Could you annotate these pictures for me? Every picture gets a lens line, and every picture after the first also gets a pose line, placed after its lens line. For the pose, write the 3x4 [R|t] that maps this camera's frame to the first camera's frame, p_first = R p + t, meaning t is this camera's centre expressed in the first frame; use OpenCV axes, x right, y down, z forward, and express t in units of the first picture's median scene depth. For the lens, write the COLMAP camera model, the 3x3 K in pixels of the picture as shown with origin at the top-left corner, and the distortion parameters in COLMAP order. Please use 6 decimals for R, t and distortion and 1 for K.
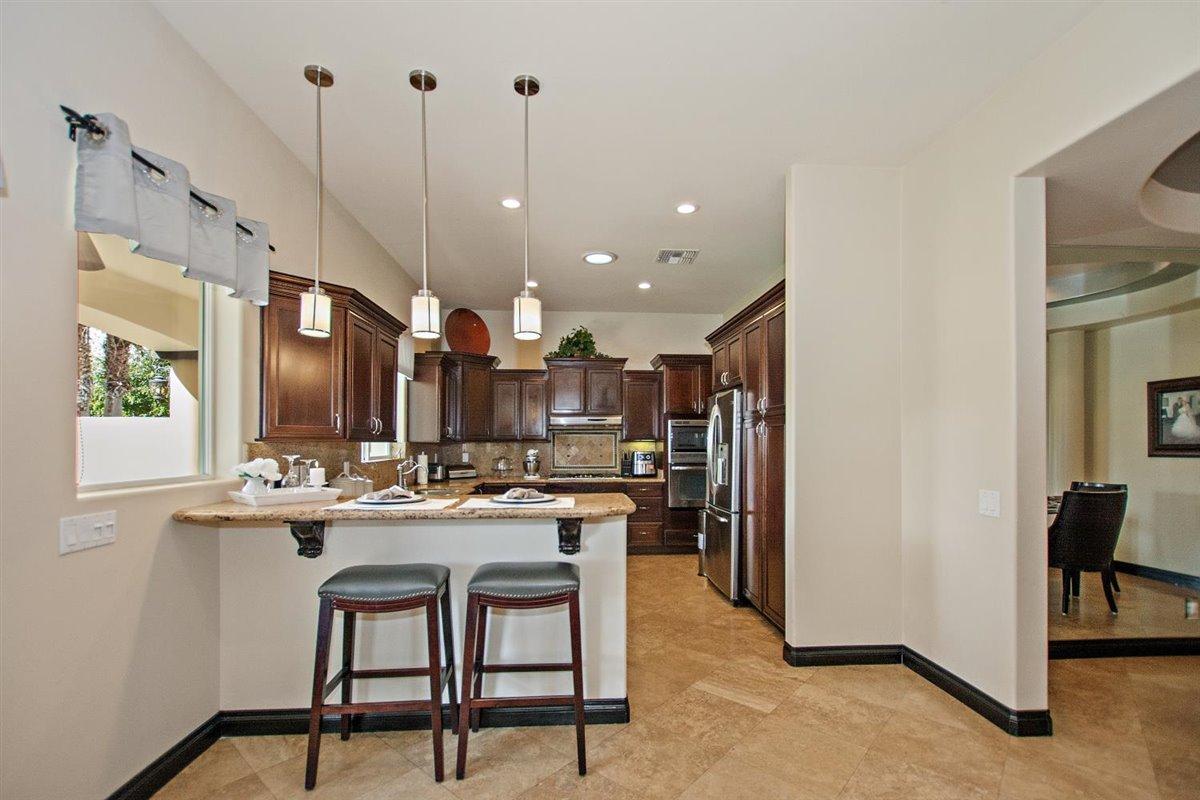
lens RADIAL K [[537.0, 0, 602.4], [0, 537.0, 436.7], [0, 0, 1]] dist [0.002197, 0.000305]
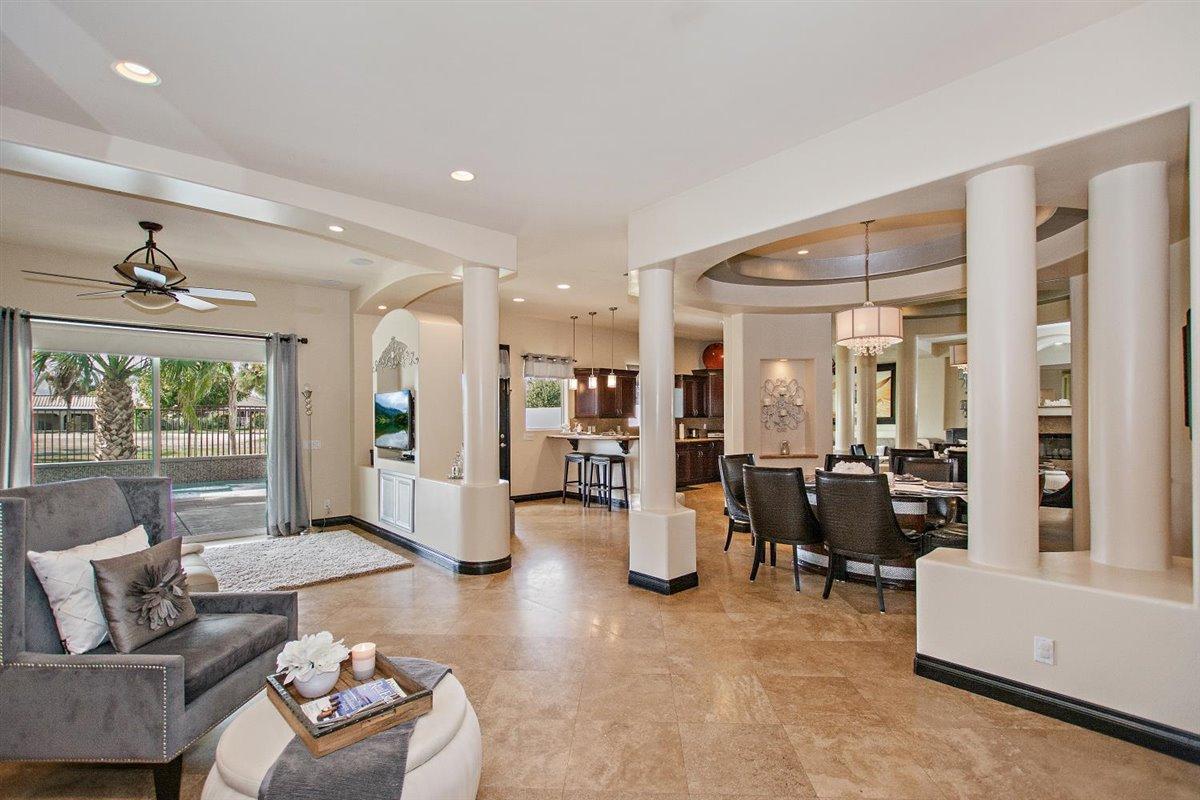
lens RADIAL K [[536.4, 0, 593.3], [0, 536.4, 411.3], [0, 0, 1]] dist [-0.017754, 0.000059]
pose [[0.605876, -0.012921, -0.795454, 1.246734], [0.014051, 0.999886, -0.005539, -0.009211], [0.795435, -0.007820, 0.605988, -0.564575]]
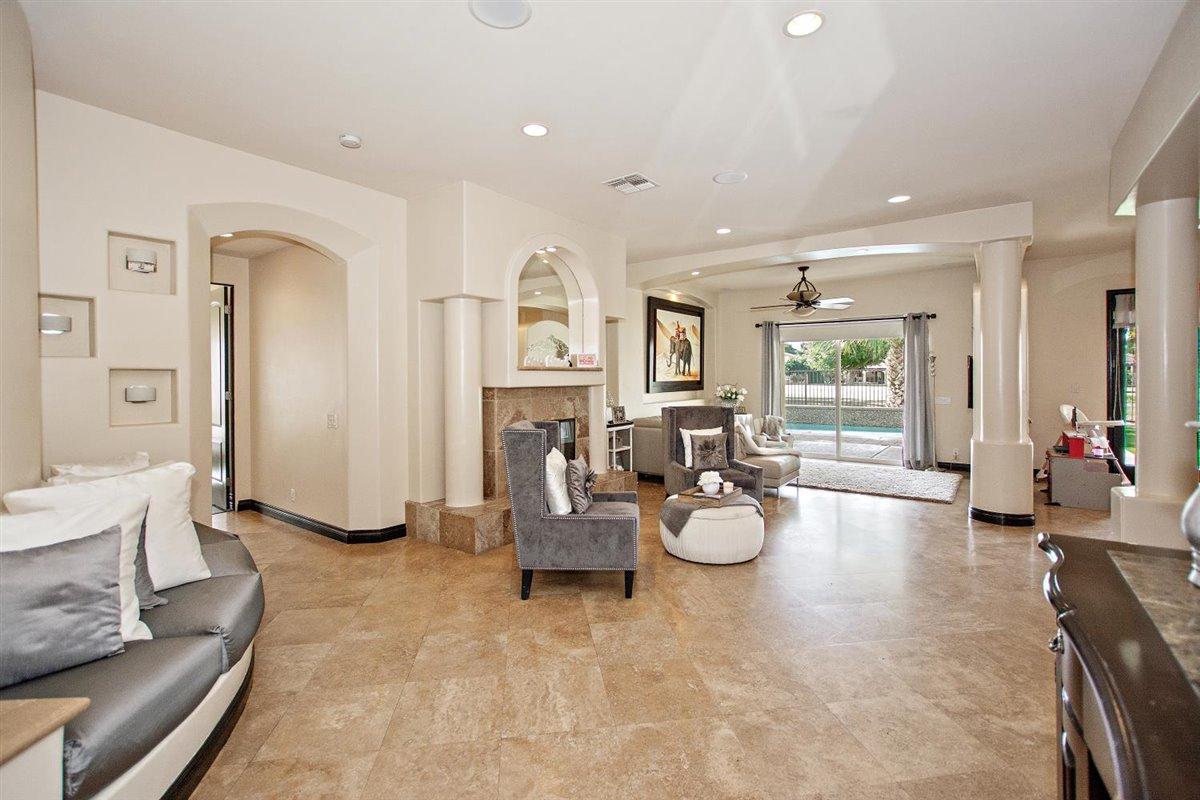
lens RADIAL K [[529.6, 0, 618.5], [0, 529.6, 380.3], [0, 0, 1]] dist [-0.000549, -0.000046]
pose [[-0.637649, 0.007481, -0.770291, 1.635467], [0.015929, 0.999867, -0.003476, -0.013848], [0.770162, -0.014486, -0.637683, -0.037052]]
